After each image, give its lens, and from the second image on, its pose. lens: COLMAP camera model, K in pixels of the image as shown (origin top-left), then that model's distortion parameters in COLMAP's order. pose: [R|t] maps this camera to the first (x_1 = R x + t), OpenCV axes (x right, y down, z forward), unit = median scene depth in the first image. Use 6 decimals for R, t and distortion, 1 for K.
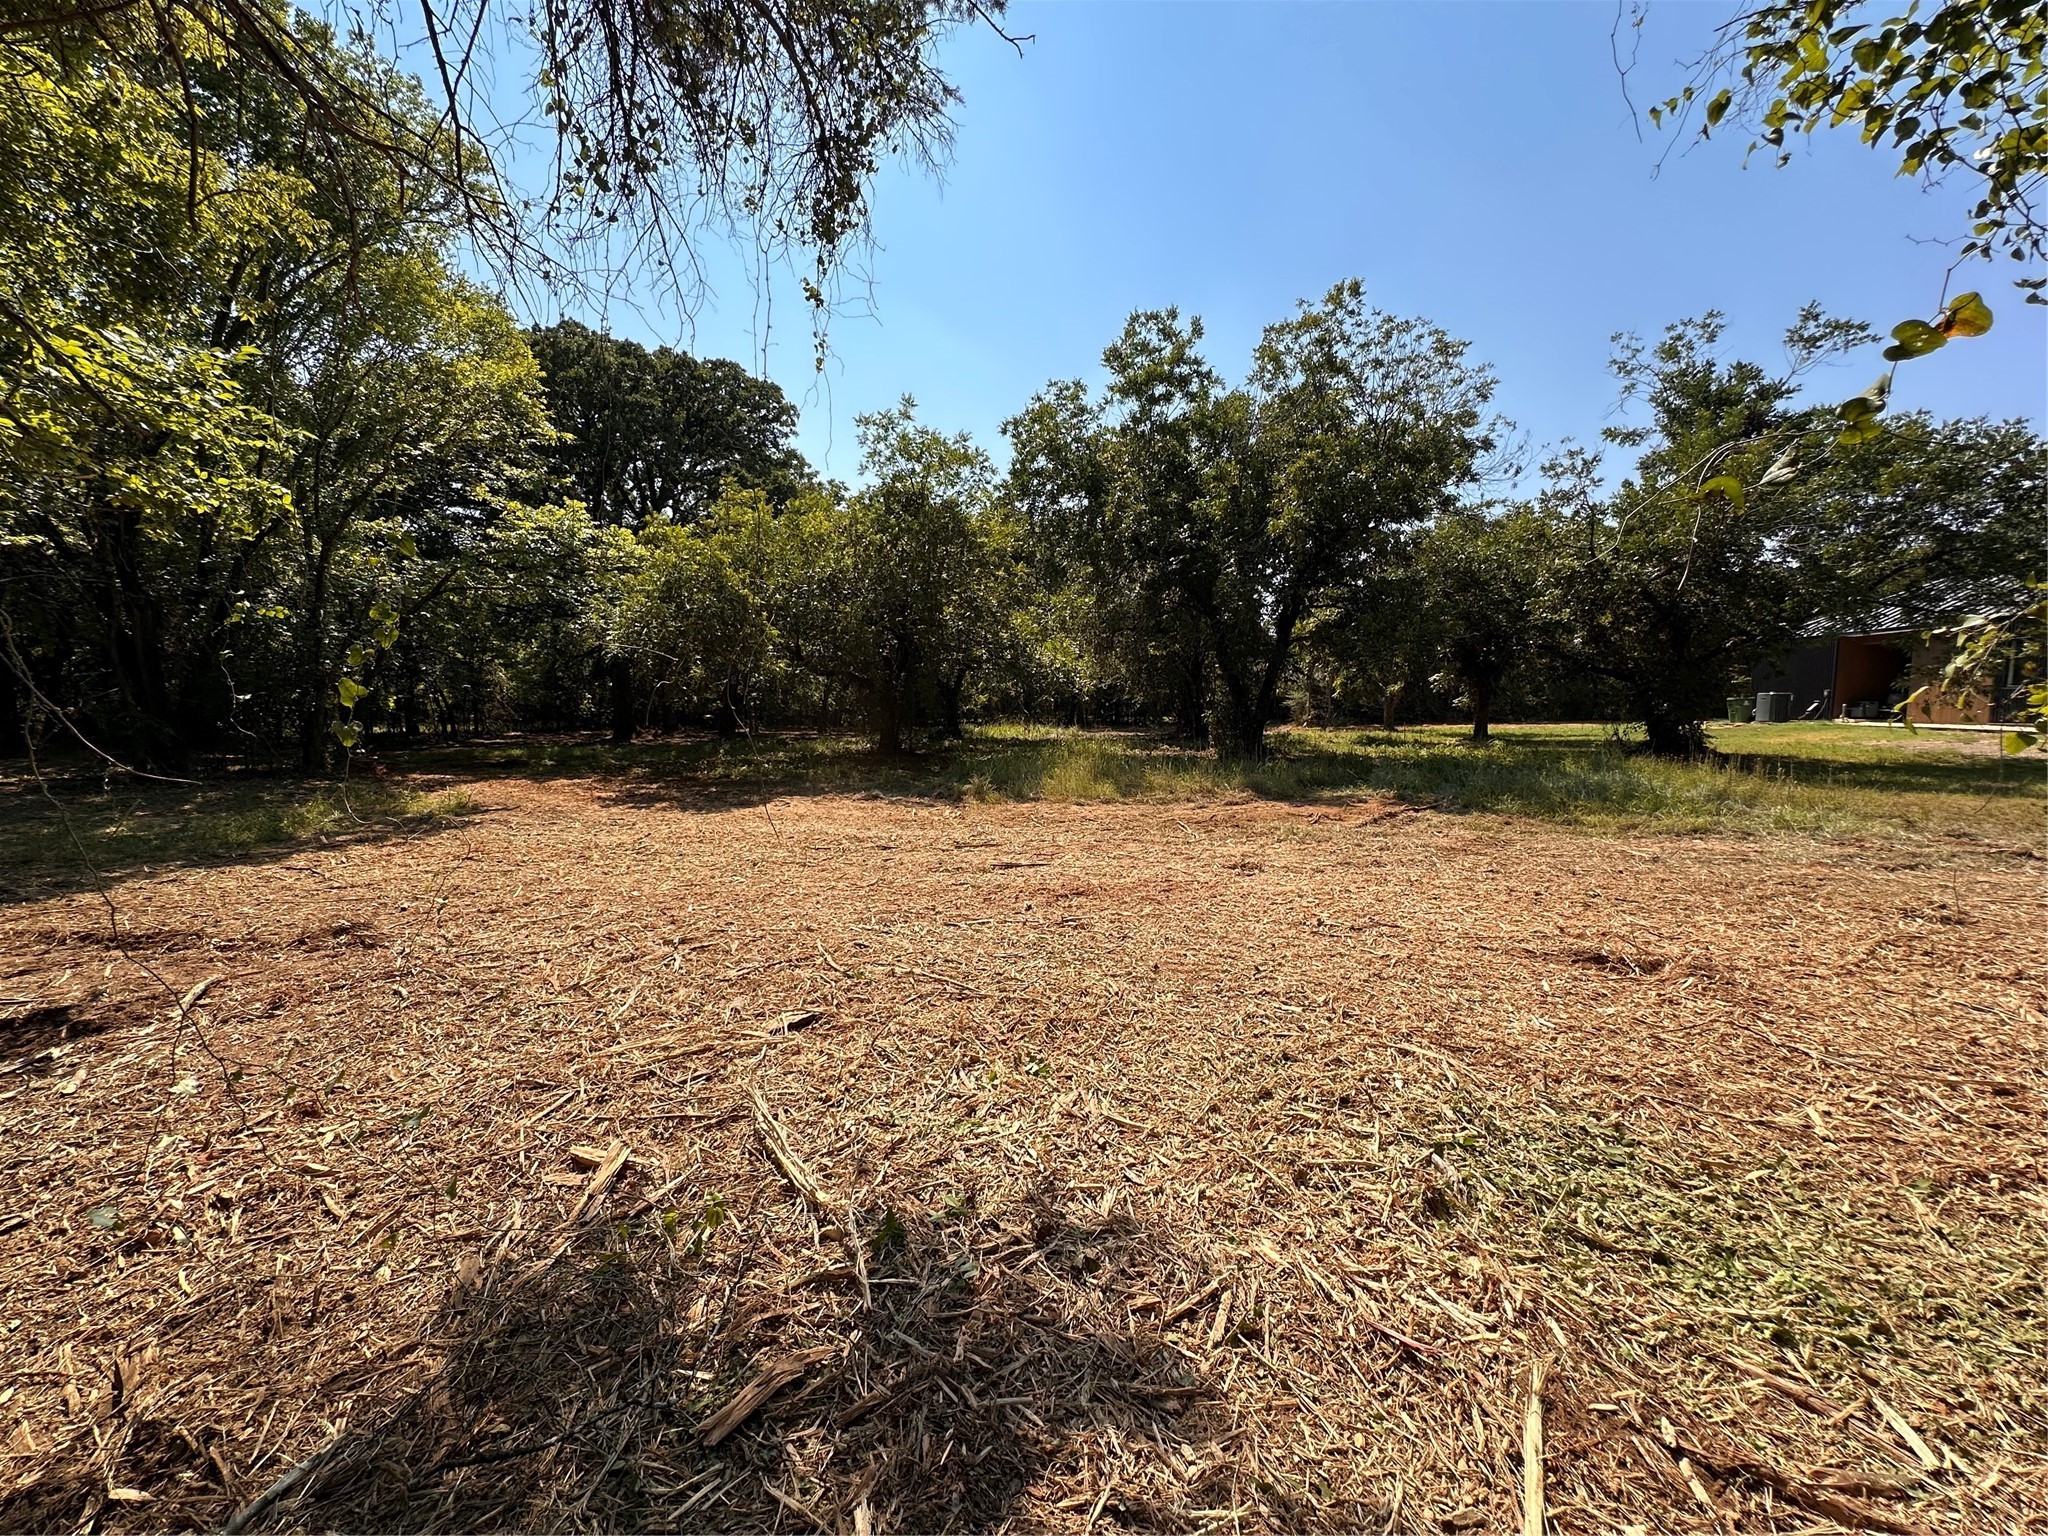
lens RADIAL K [[823.7, 0, 1021.7], [0, 823.7, 767.6], [0, 0, 1]] dist [-0.001596, 0.000406]
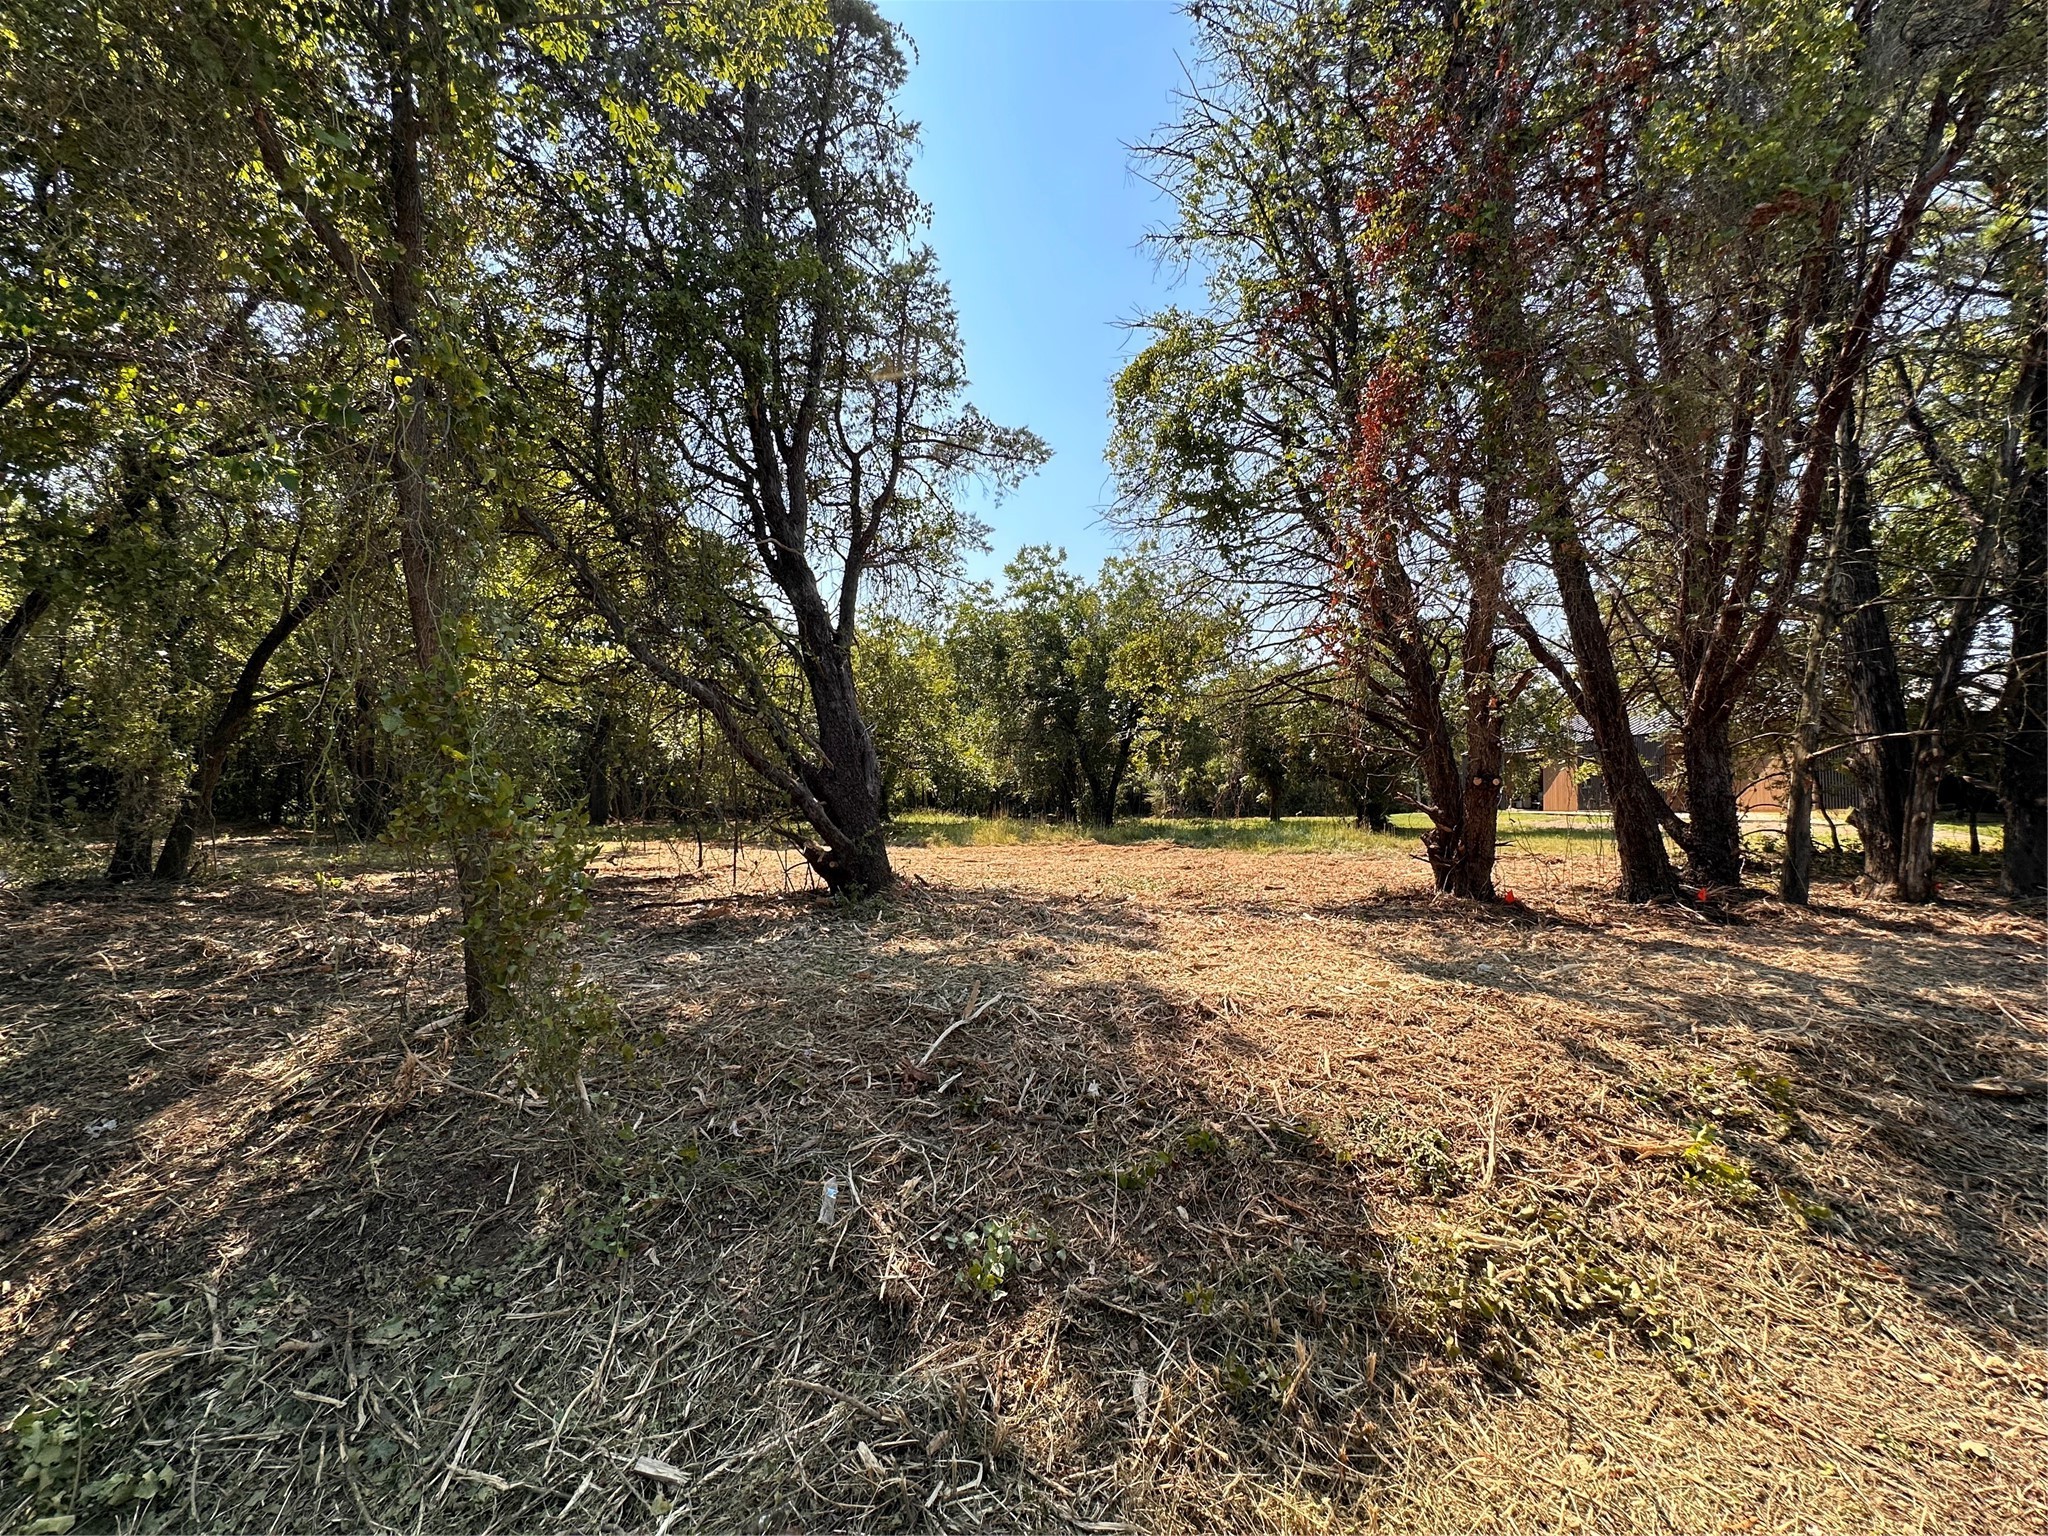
lens RADIAL K [[811.2, 0, 1025.3], [0, 811.2, 769.8], [0, 0, 1]] dist [-0.001298, 0.000440]
pose [[0.990380, 0.004553, 0.138297, -0.071874], [0.012166, 0.992722, -0.119809, 0.059418], [-0.137836, 0.120339, 0.983117, -0.466094]]
